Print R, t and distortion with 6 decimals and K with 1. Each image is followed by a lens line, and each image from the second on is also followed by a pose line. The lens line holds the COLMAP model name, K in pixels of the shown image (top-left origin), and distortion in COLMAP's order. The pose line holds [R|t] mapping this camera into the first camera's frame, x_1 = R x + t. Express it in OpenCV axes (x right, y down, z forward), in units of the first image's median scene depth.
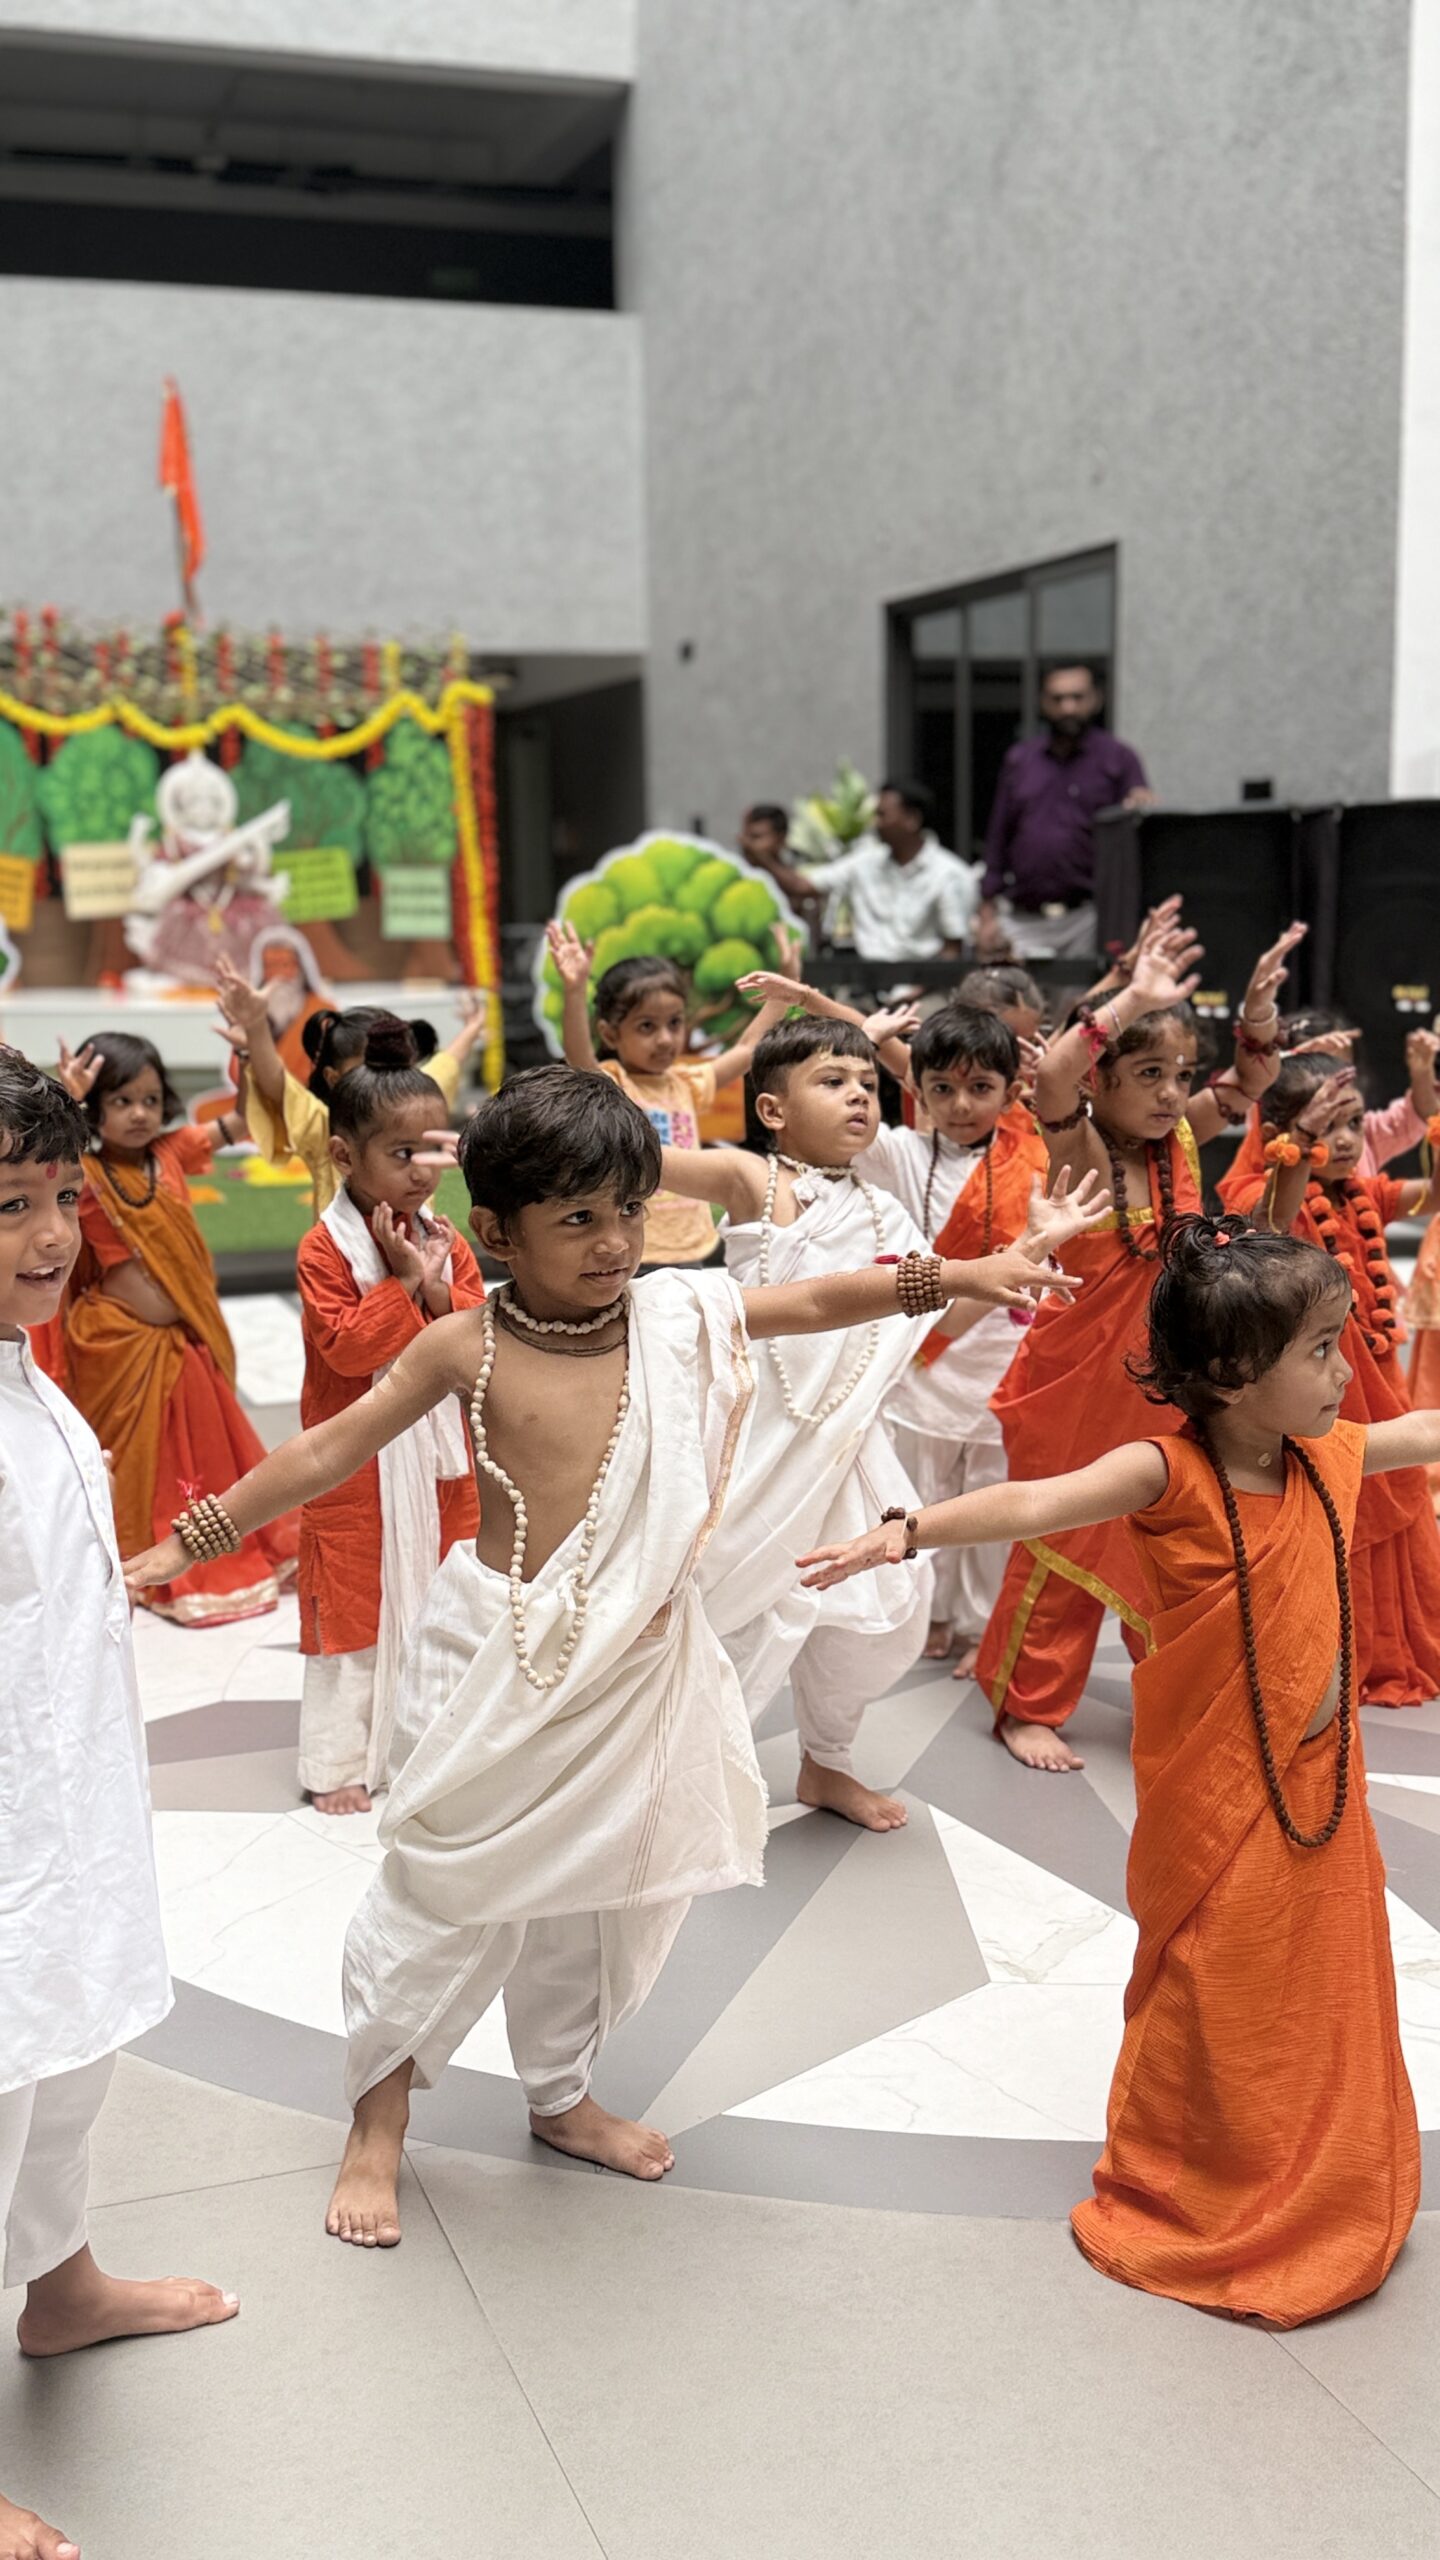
lens RADIAL K [[2689.1, 0, 717.0], [0, 2689.1, 1287.3], [0, 0, 1]] dist [0.000256, 0.000000]
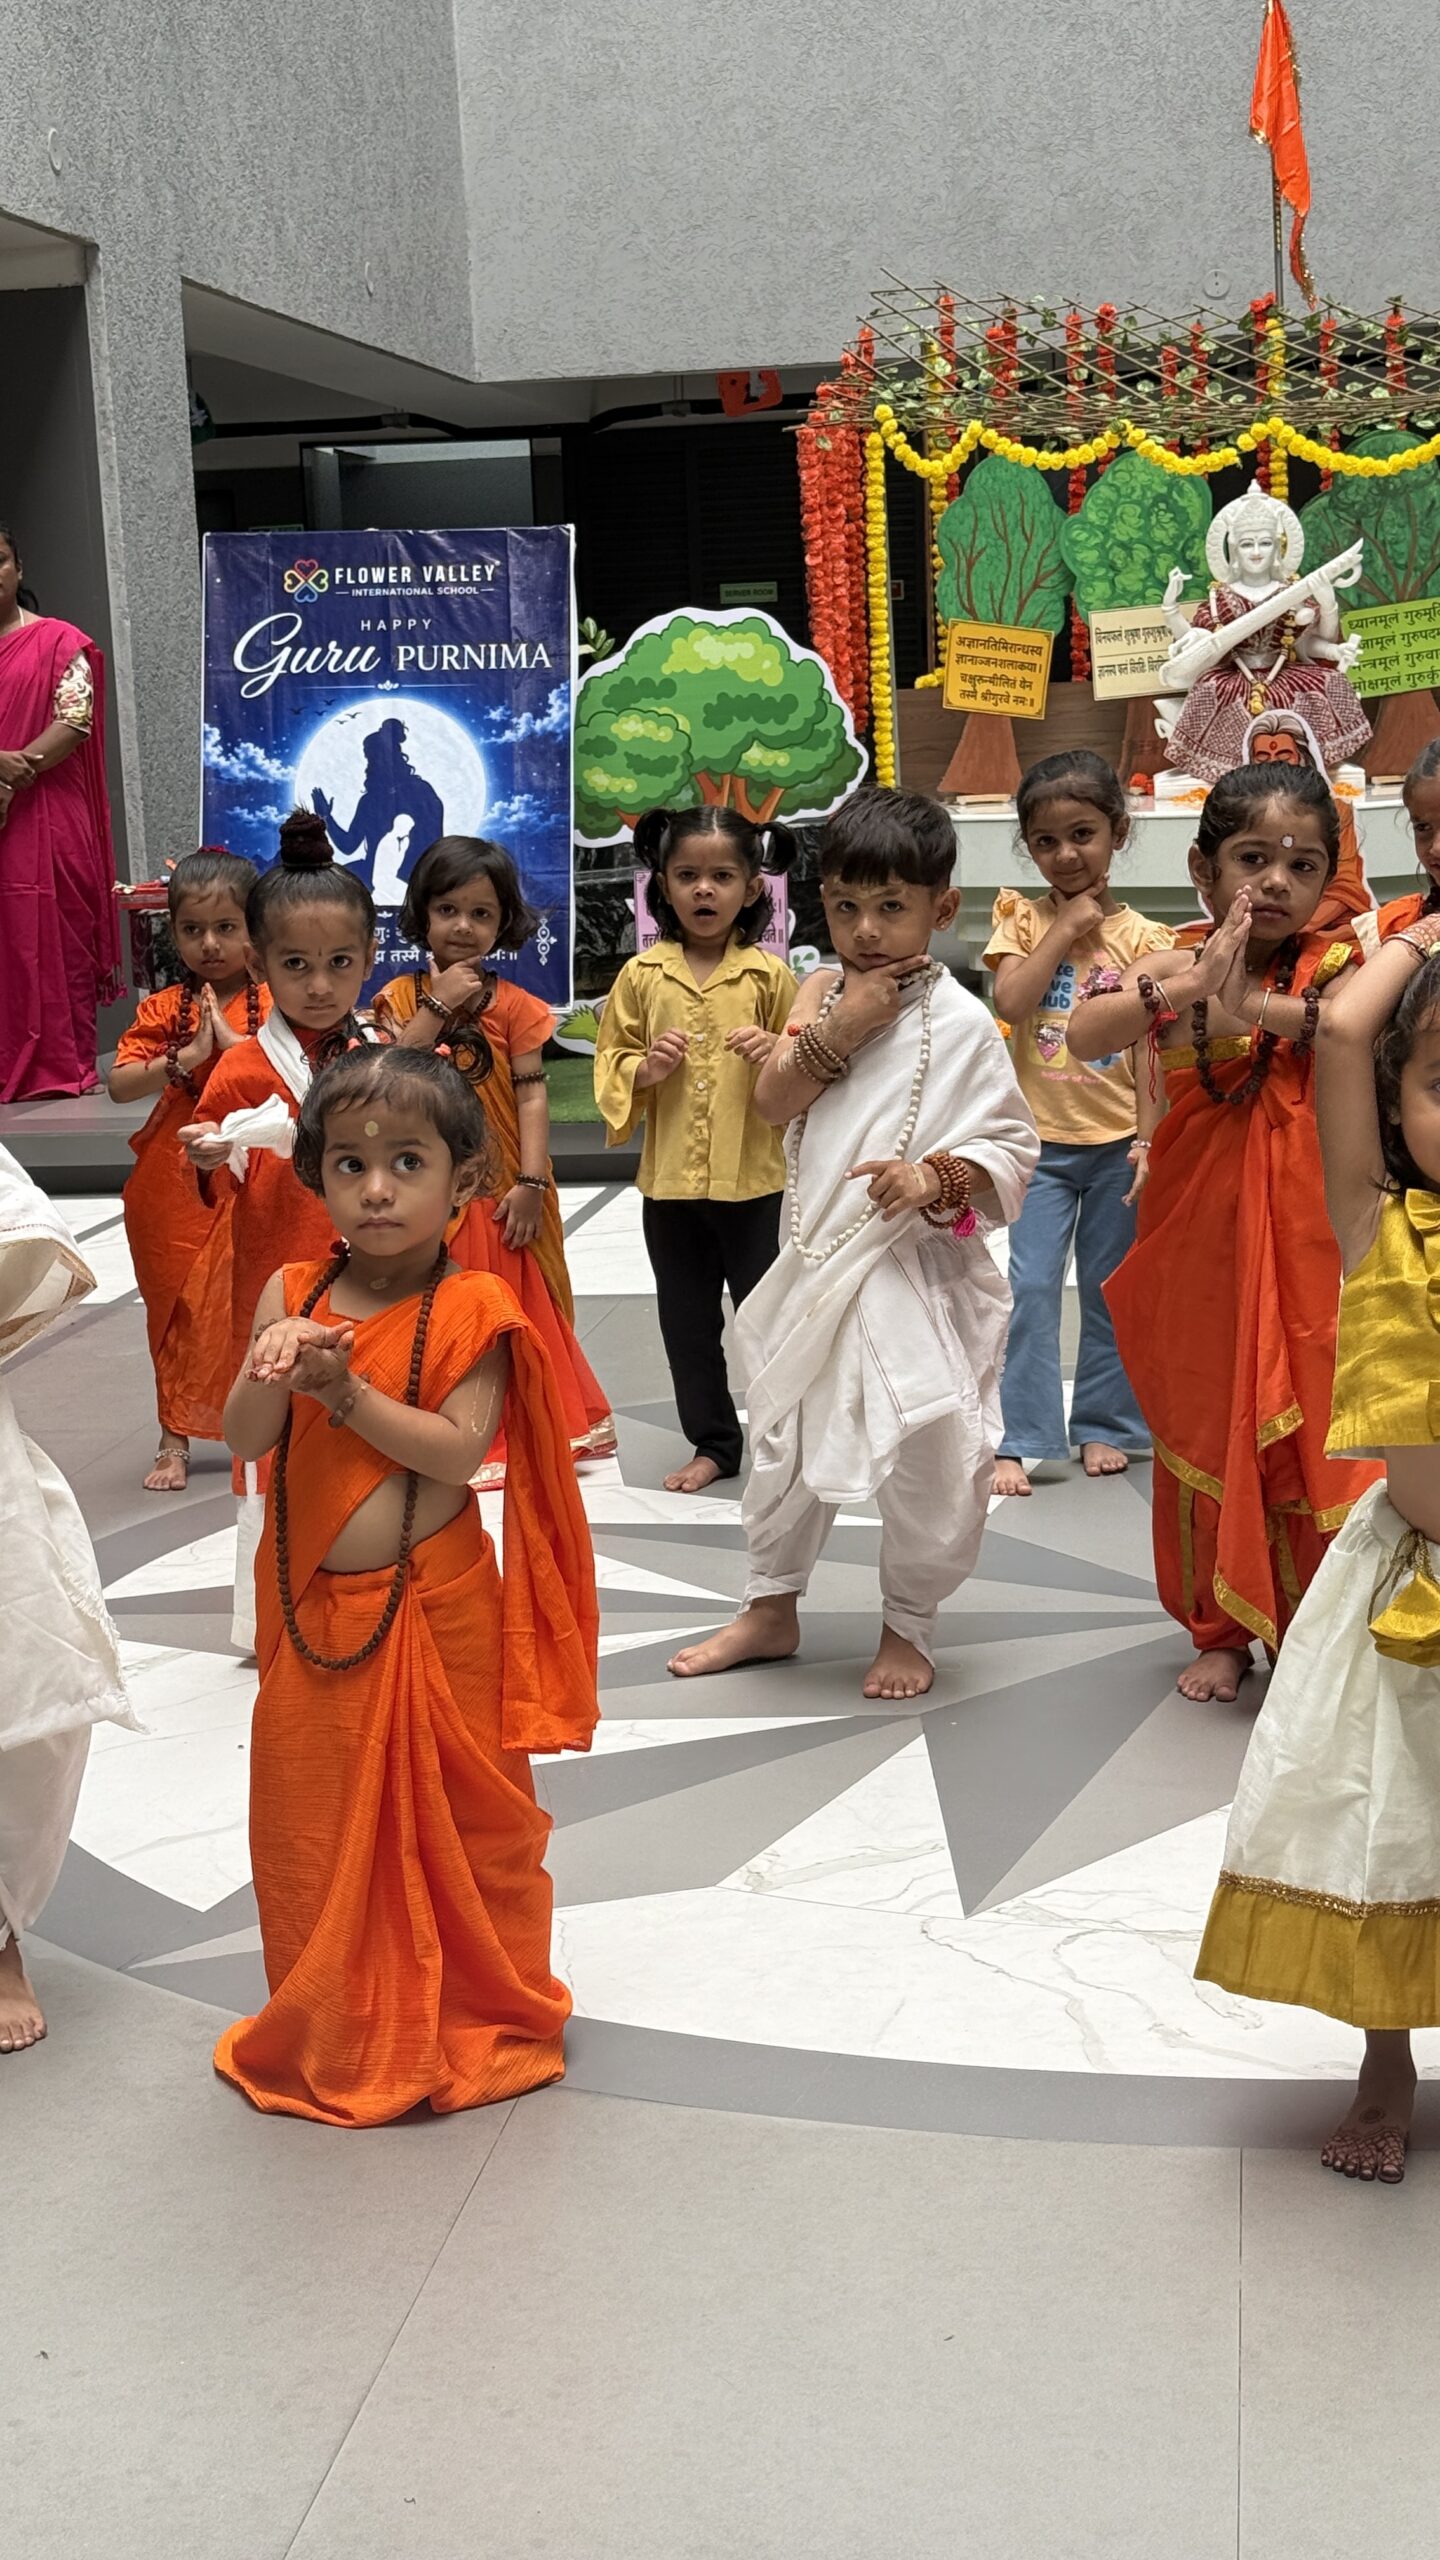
lens RADIAL K [[3885.4, 0, 720.7], [0, 3885.4, 1280.1], [0, 0, 1]] dist [0.102049, 0.000000]
pose [[0.852986, 0.045657, -0.519933, 0.269241], [-0.039994, 0.998955, 0.022108, 0.011384], [0.520400, 0.001936, 0.853921, -0.034861]]
